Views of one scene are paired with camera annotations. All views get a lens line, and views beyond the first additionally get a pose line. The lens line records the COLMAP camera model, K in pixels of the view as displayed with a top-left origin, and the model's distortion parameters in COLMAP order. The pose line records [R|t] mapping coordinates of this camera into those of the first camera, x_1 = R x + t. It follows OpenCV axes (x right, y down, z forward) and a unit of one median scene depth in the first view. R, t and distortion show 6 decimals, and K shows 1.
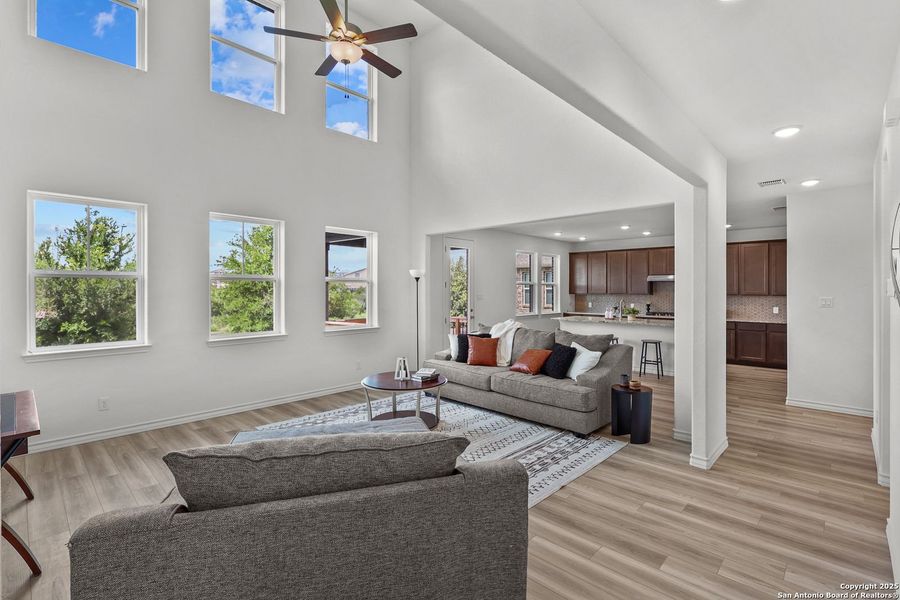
lens RADIAL K [[416.0, 0, 445.8], [0, 416.0, 288.0], [0, 0, 1]] dist [-0.003119, 0.002195]
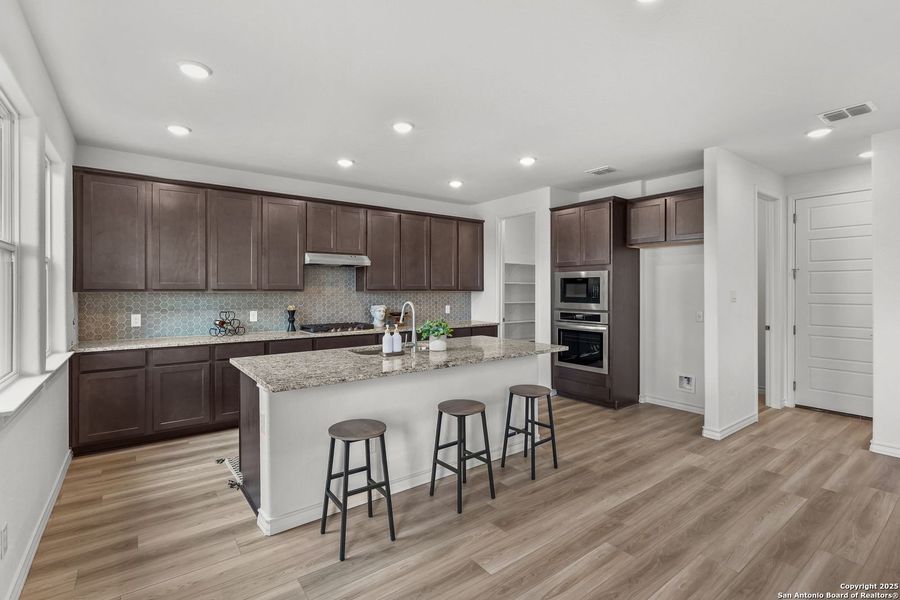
lens RADIAL K [[416.0, 0, 447.1], [0, 416.0, 294.5], [0, 0, 1]] dist [-0.003119, 0.002195]
pose [[0.160847, -0.014402, 0.986874, 0.029624], [-0.004394, 0.999873, 0.015307, 0.014116], [-0.986970, -0.006798, 0.160763, 0.909668]]
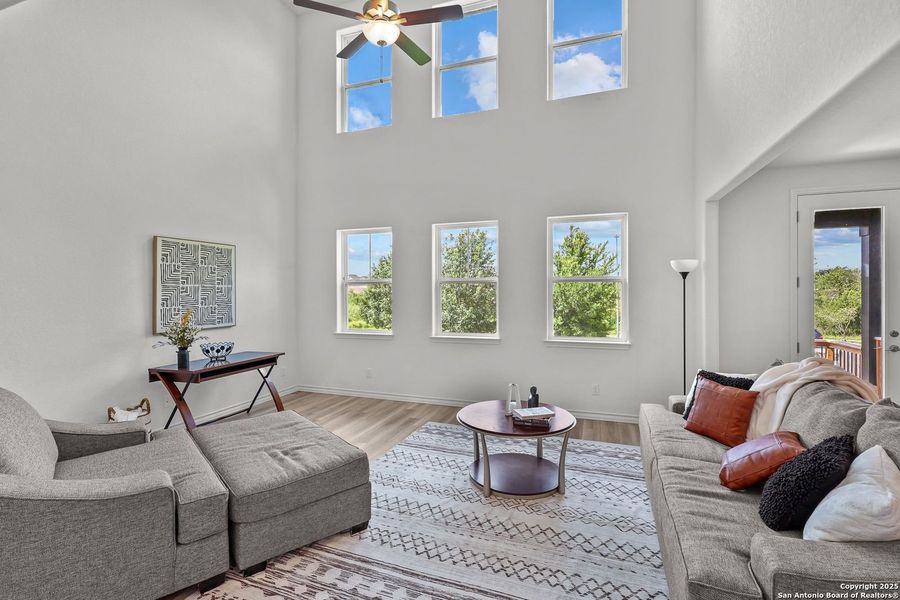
lens RADIAL K [[416.0, 0, 446.6], [0, 416.0, 291.5], [0, 0, 1]] dist [-0.003119, 0.002195]
pose [[0.410454, -0.002046, -0.911879, 0.295512], [0.005160, 0.999987, 0.000079, 0.001860], [0.911867, -0.004738, 0.410459, 0.340006]]
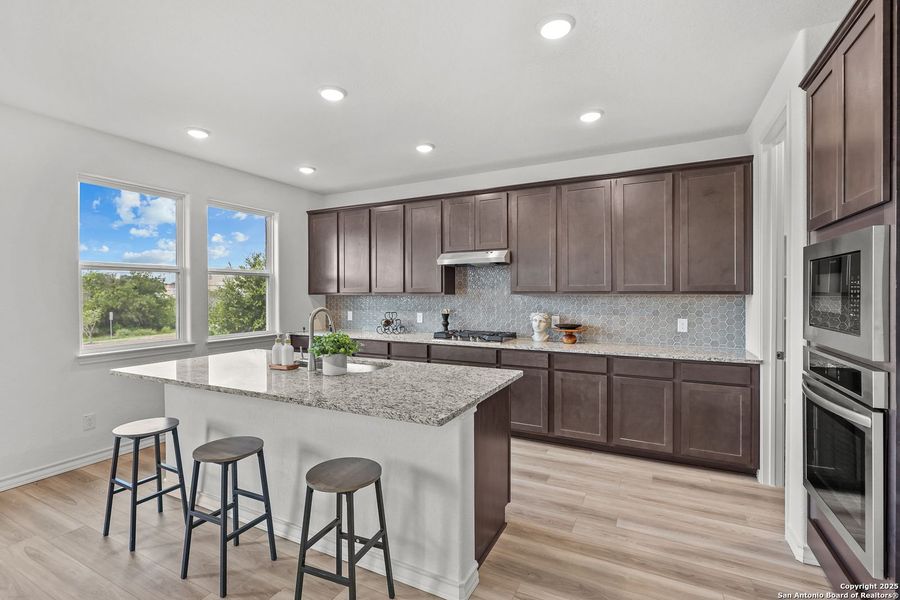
lens RADIAL K [[416.0, 0, 443.1], [0, 416.0, 294.6], [0, 0, 1]] dist [-0.003119, 0.002195]
pose [[0.959572, -0.008928, 0.281321, 0.430764], [0.006276, 0.999927, 0.010328, 0.013938], [-0.281393, -0.008145, 0.959558, 0.662079]]
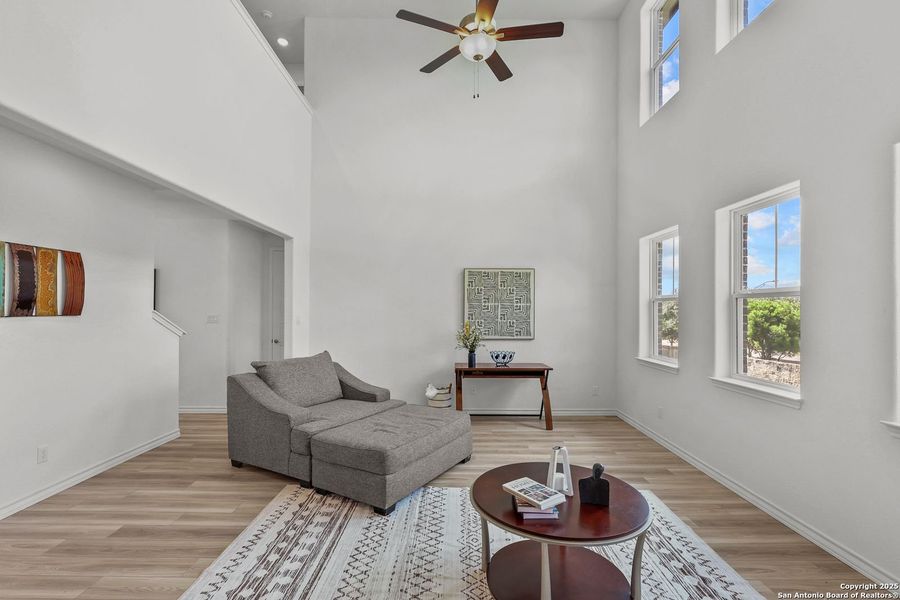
lens RADIAL K [[416.0, 0, 450.3], [0, 416.0, 304.4], [0, 0, 1]] dist [-0.003119, 0.002195]
pose [[-0.716802, -0.013233, -0.697151, 0.192067], [-0.005080, 0.999892, -0.013757, 0.002748], [0.697258, -0.006320, -0.716792, 0.725363]]
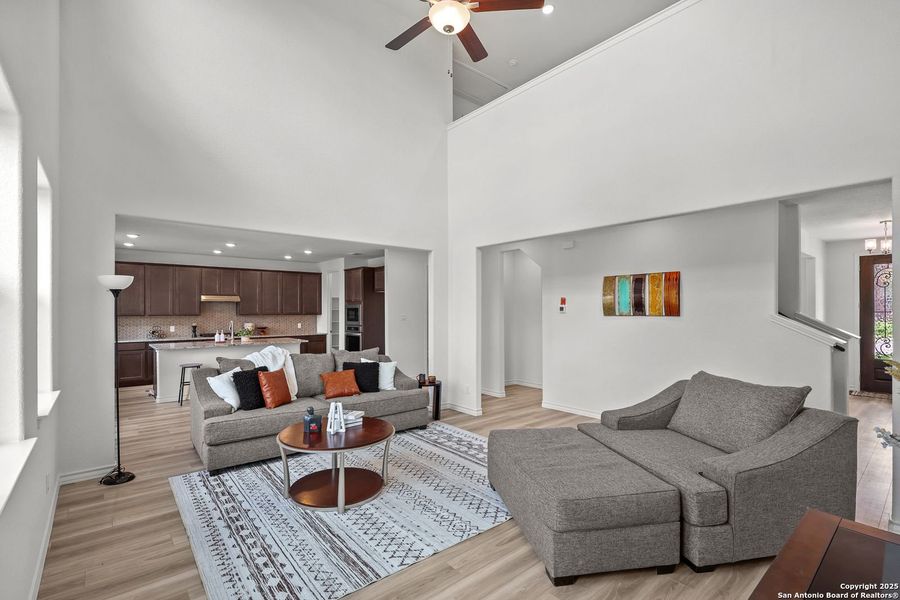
lens RADIAL K [[416.0, 0, 448.2], [0, 416.0, 308.9], [0, 0, 1]] dist [-0.003119, 0.002195]
pose [[0.104577, 0.000576, 0.994517, -0.472227], [-0.001788, 0.999998, -0.000391, 0.000448], [-0.994515, -0.001738, 0.104578, 0.415094]]
